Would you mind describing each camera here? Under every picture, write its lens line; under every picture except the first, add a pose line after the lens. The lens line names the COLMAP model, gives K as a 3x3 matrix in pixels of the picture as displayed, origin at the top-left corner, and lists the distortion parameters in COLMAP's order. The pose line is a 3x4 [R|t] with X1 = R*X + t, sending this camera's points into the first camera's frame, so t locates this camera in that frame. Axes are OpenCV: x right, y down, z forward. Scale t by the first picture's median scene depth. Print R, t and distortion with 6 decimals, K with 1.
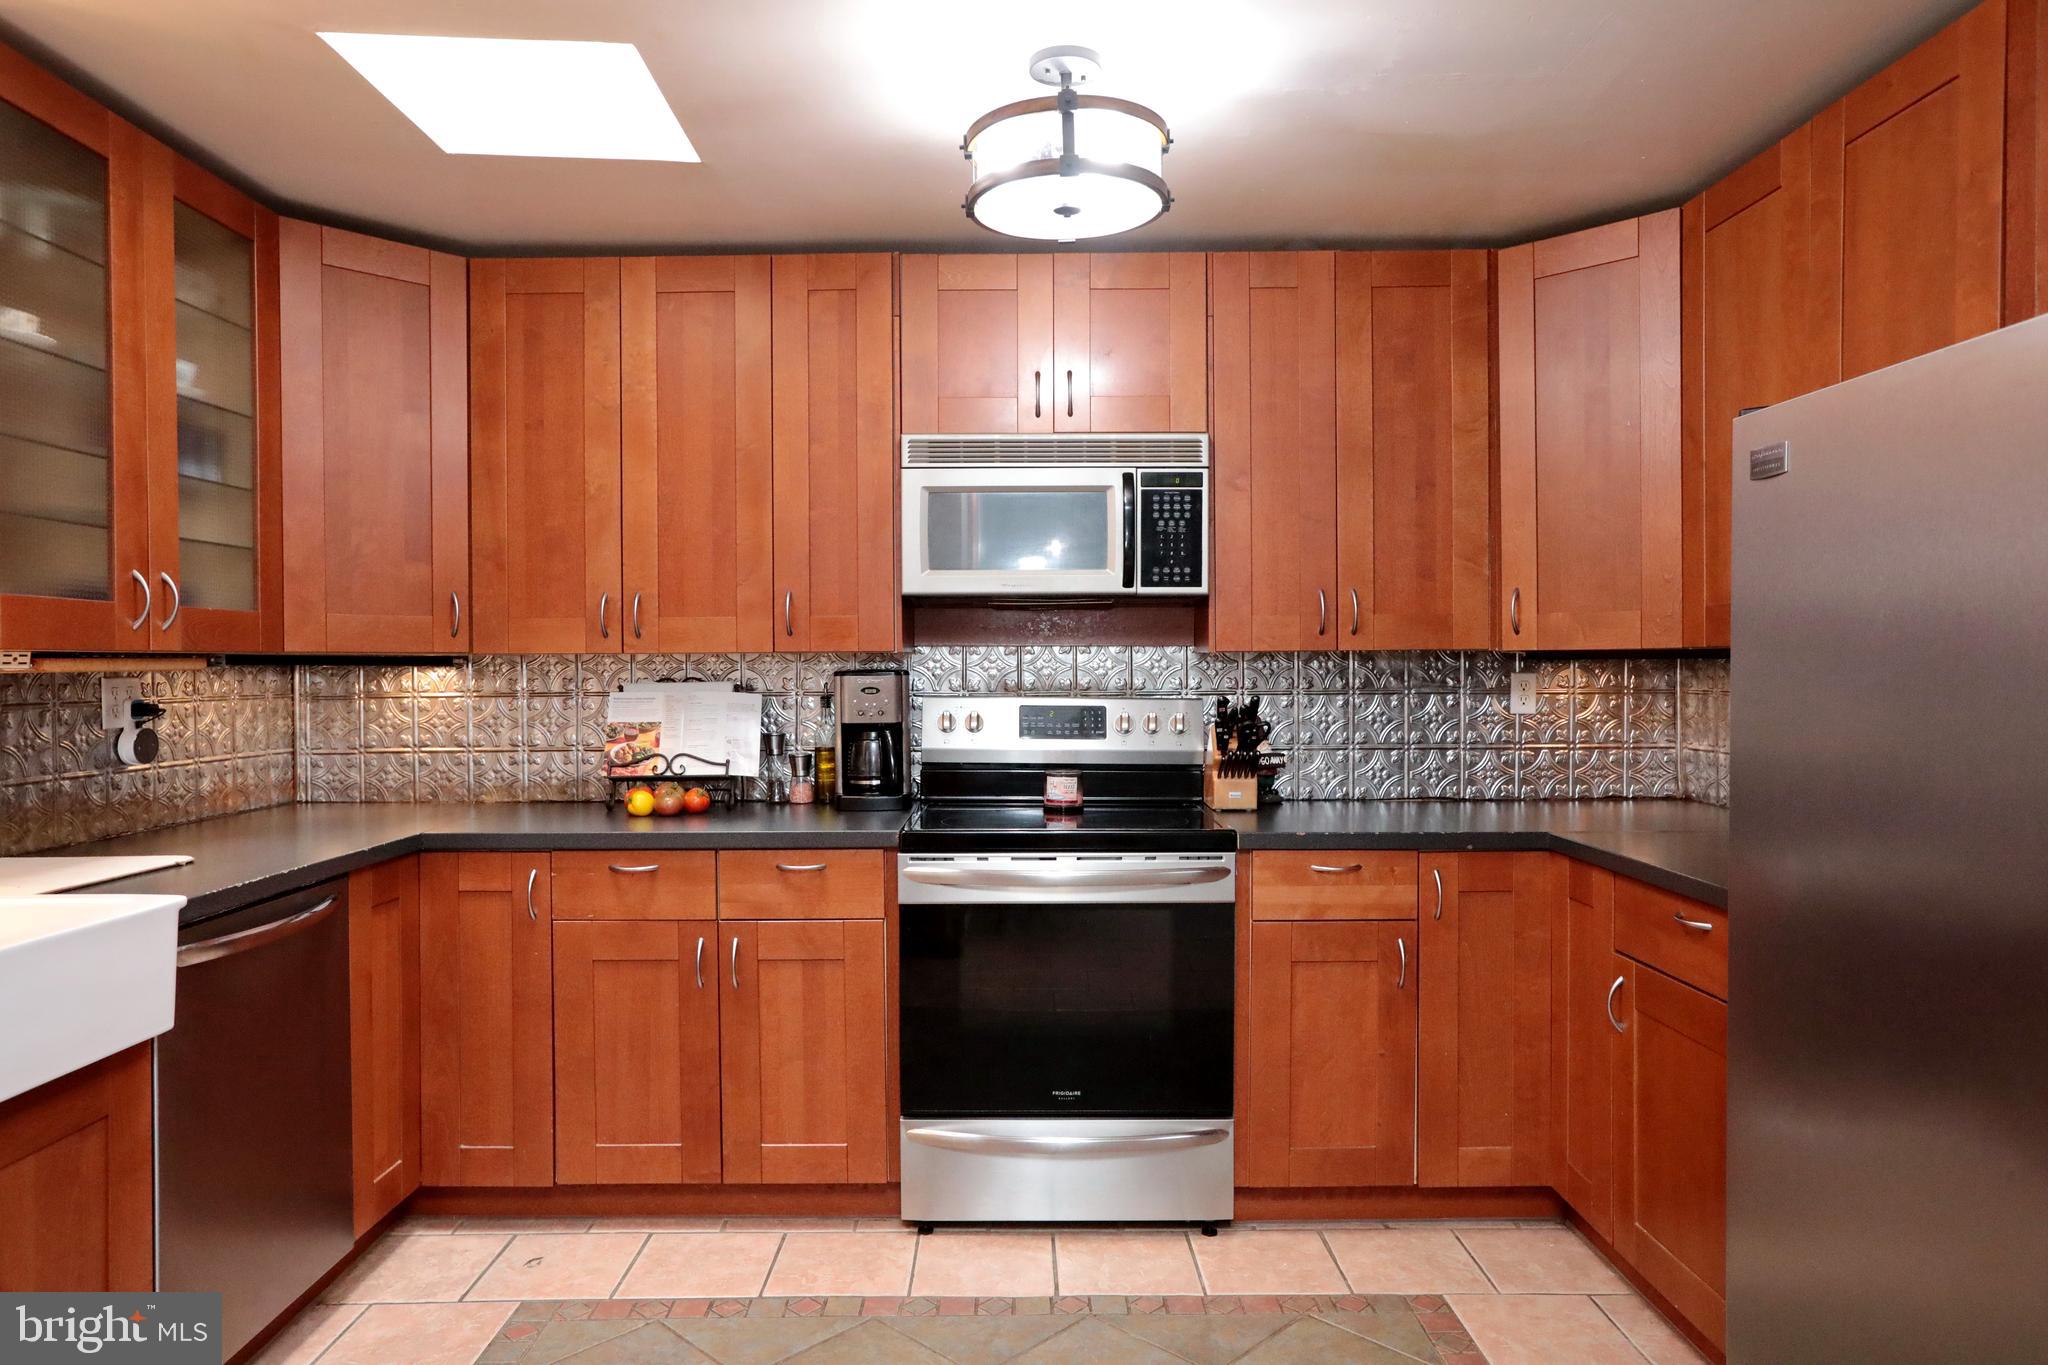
lens RADIAL K [[1238.6, 0, 1024.0], [0, 1238.6, 682.5], [0, 0, 1]] dist [-0.005320, -0.000214]
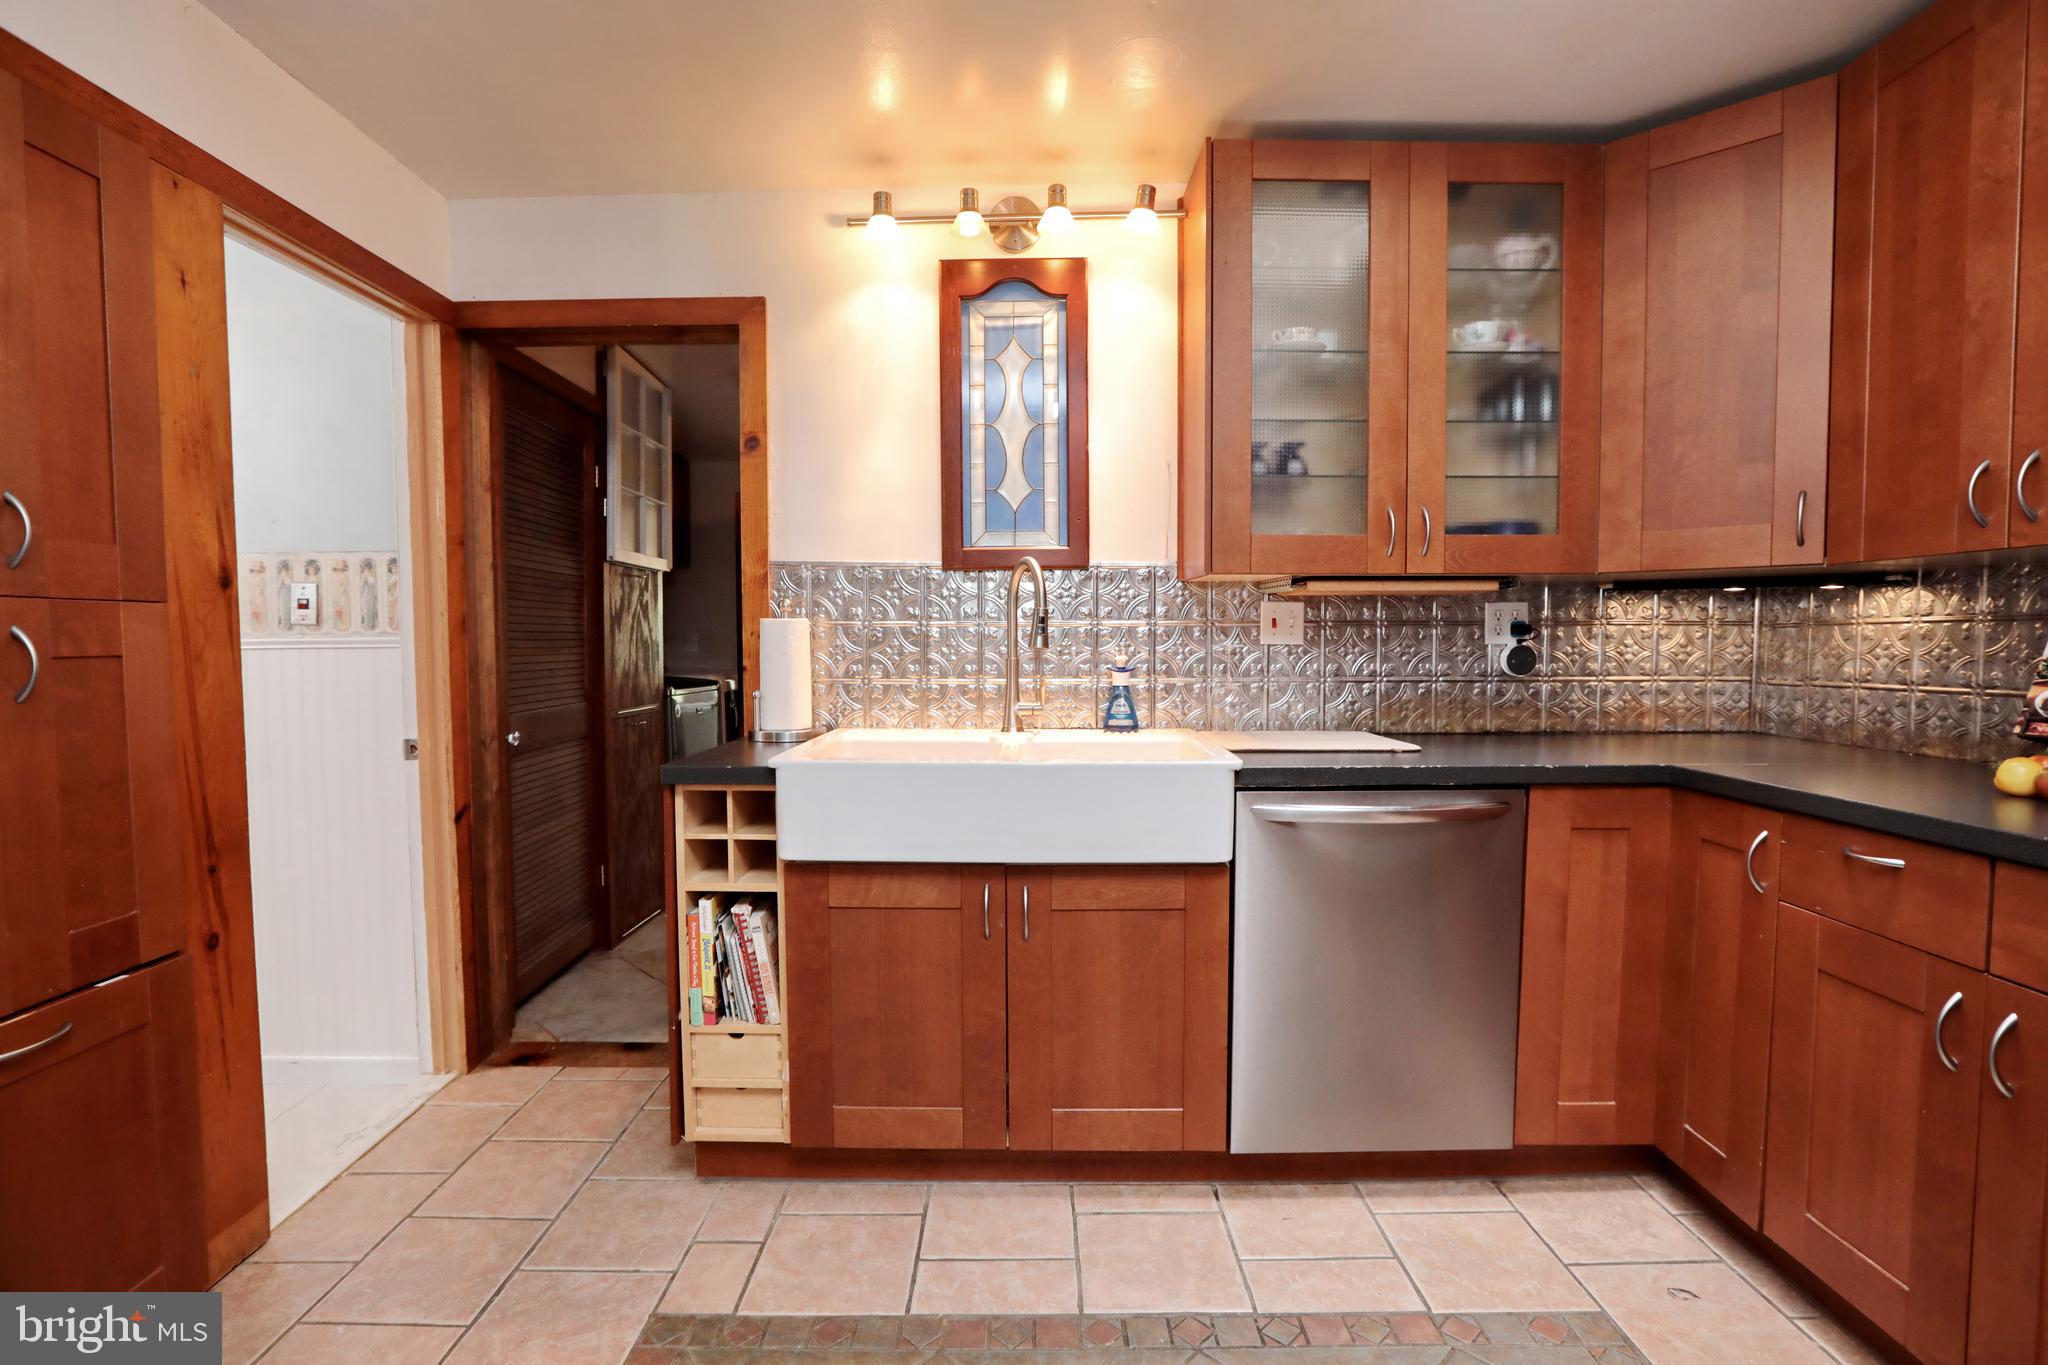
lens RADIAL K [[975.7, 0, 1035.5], [0, 975.7, 685.5], [0, 0, 1]] dist [-0.055366, 0.022847]
pose [[-0.004914, 0.052323, -0.998618, 0.176298], [-0.008367, 0.998593, 0.052363, 0.026549], [0.999953, 0.008613, -0.004469, 0.461203]]
